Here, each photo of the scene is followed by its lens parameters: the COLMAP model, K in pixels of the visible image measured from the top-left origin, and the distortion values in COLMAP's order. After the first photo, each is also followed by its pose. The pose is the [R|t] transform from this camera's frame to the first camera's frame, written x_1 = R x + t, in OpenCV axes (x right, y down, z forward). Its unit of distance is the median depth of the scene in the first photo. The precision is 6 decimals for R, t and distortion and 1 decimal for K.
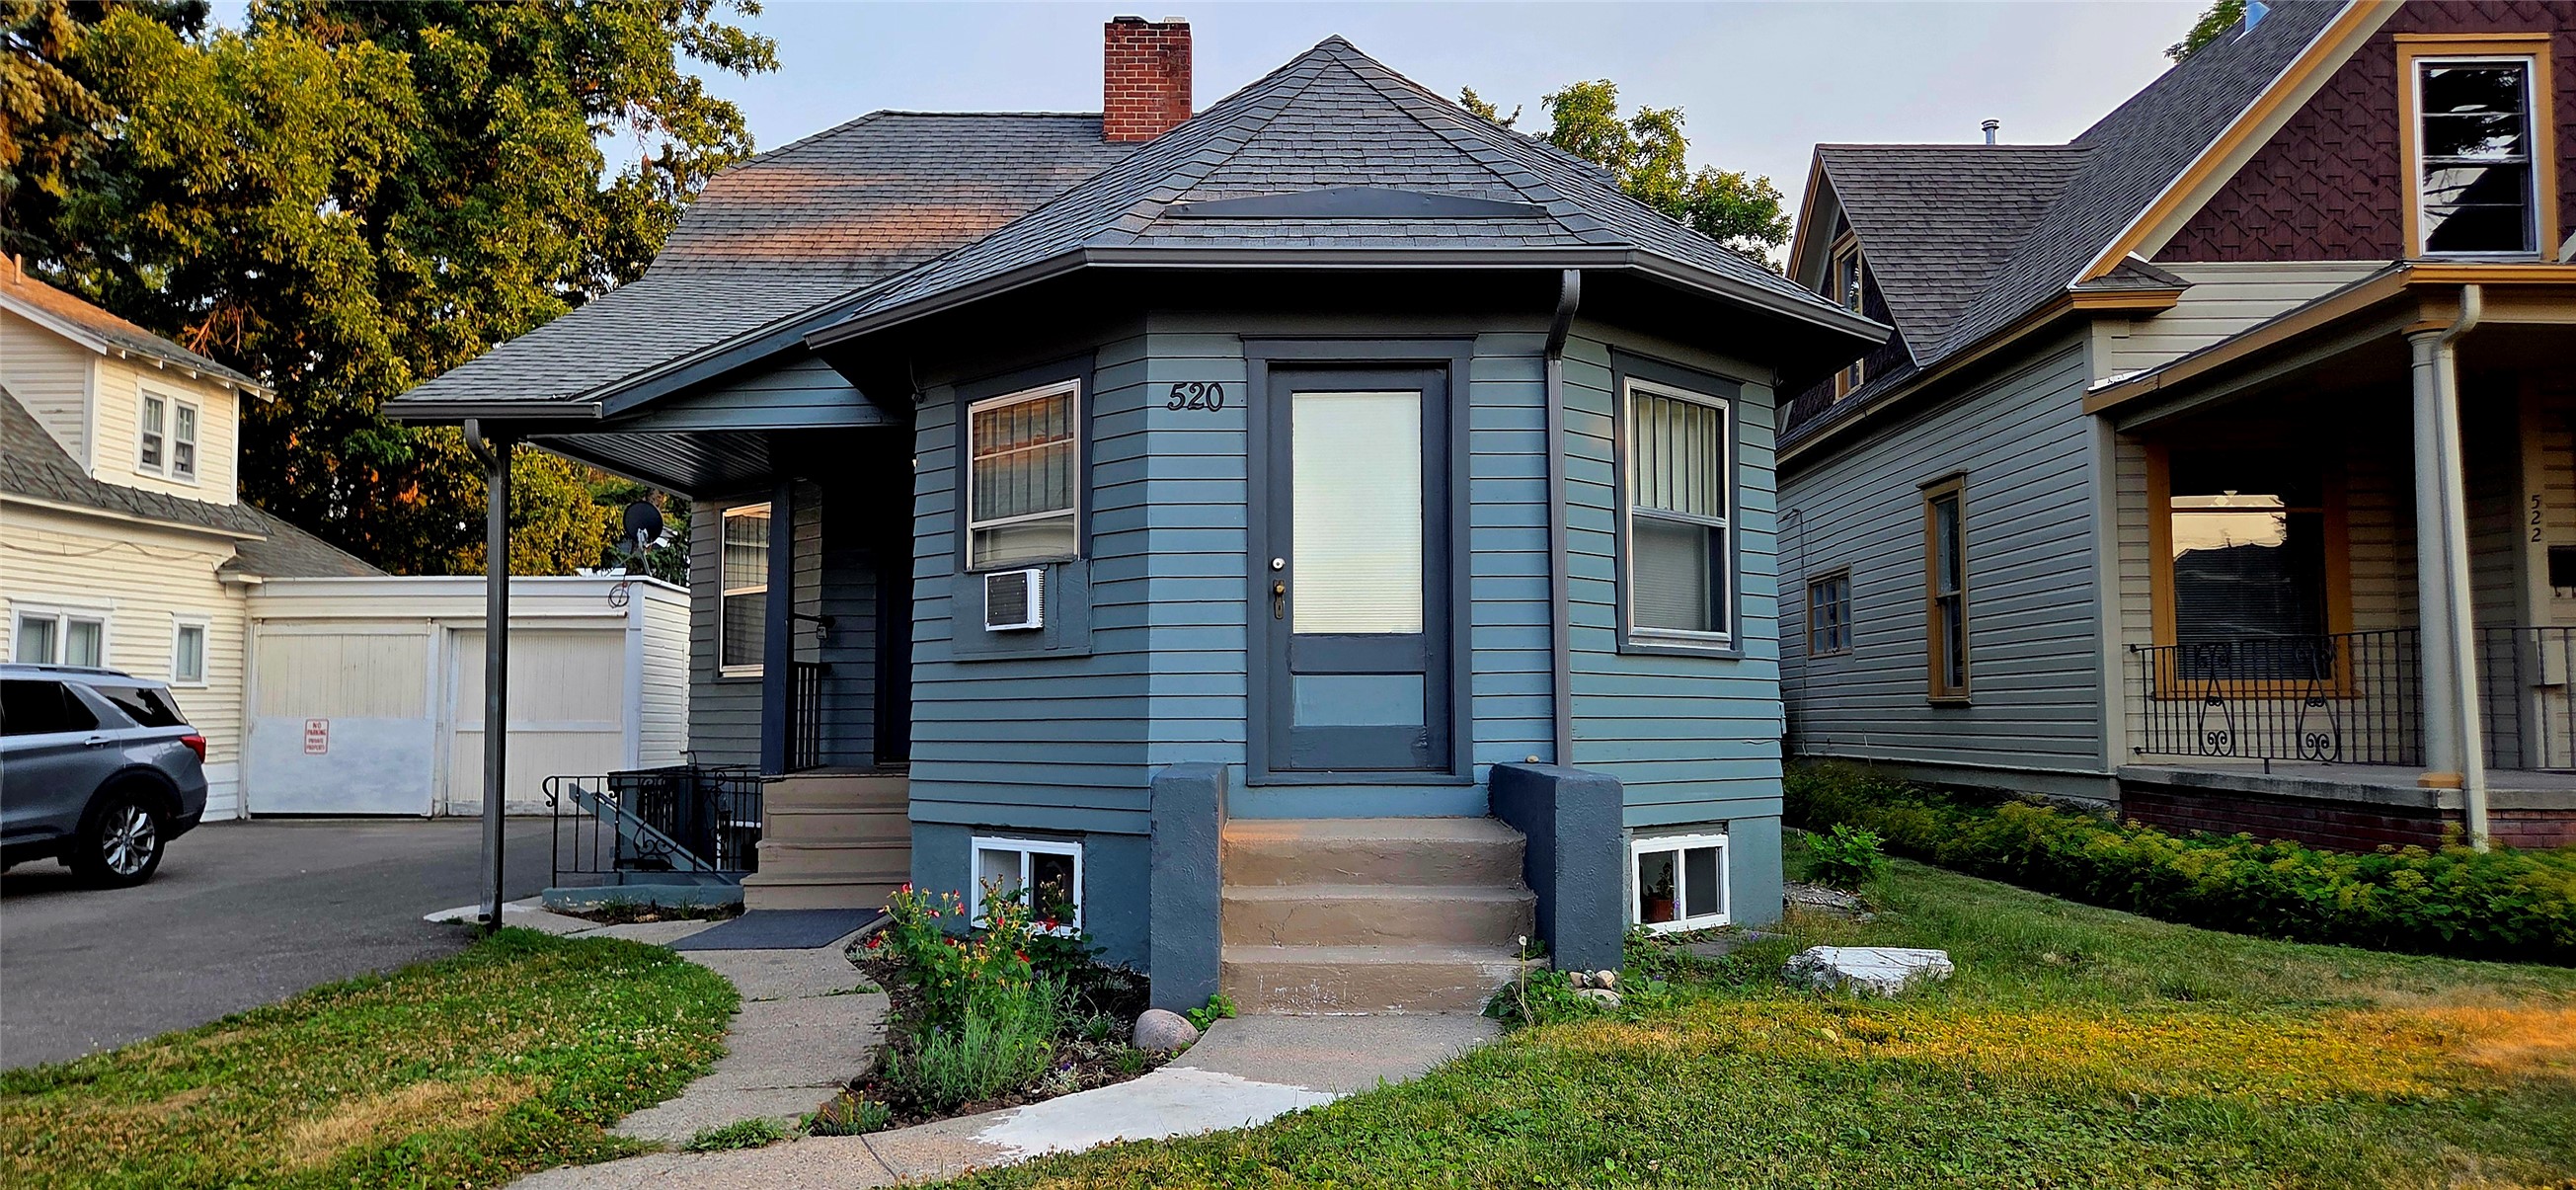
lens RADIAL K [[1699.6, 0, 1273.2], [0, 1699.6, 603.8], [0, 0, 1]] dist [0.101243, -0.099563]
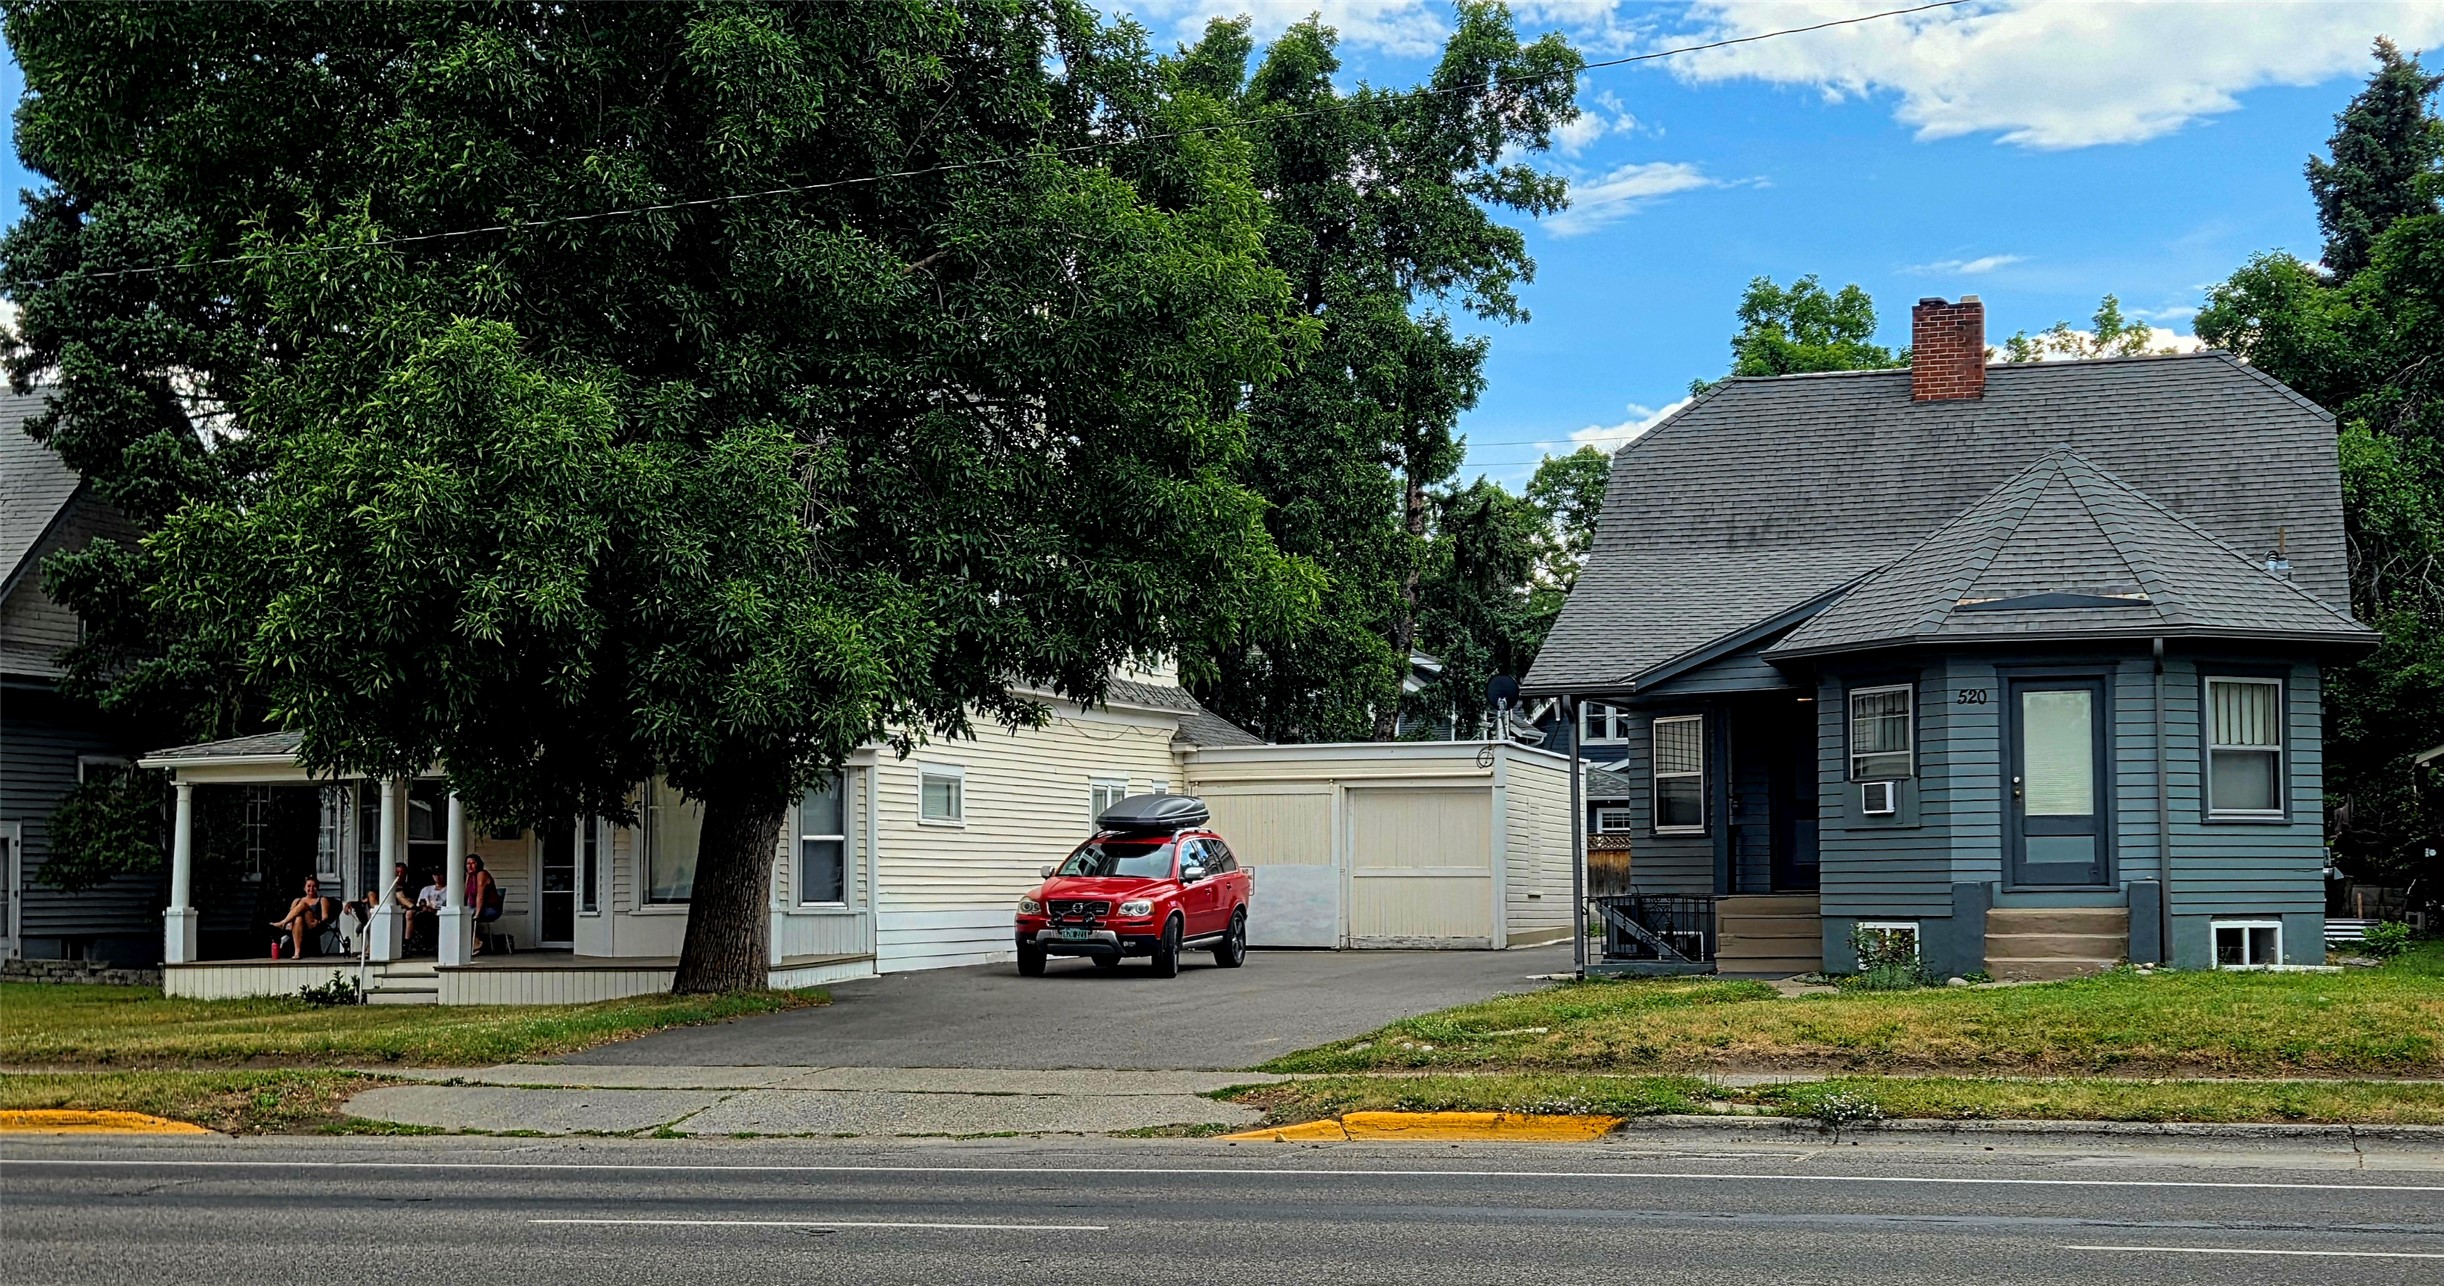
lens RADIAL K [[3083.4, 0, 1373.3], [0, 3083.4, 718.8], [0, 0, 1]] dist [0.132262, -0.372235]
pose [[0.964926, -0.018732, -0.261852, 0.108659], [0.023034, 0.999645, 0.013369, -0.077161], [0.261509, -0.018932, 0.965015, -1.284171]]
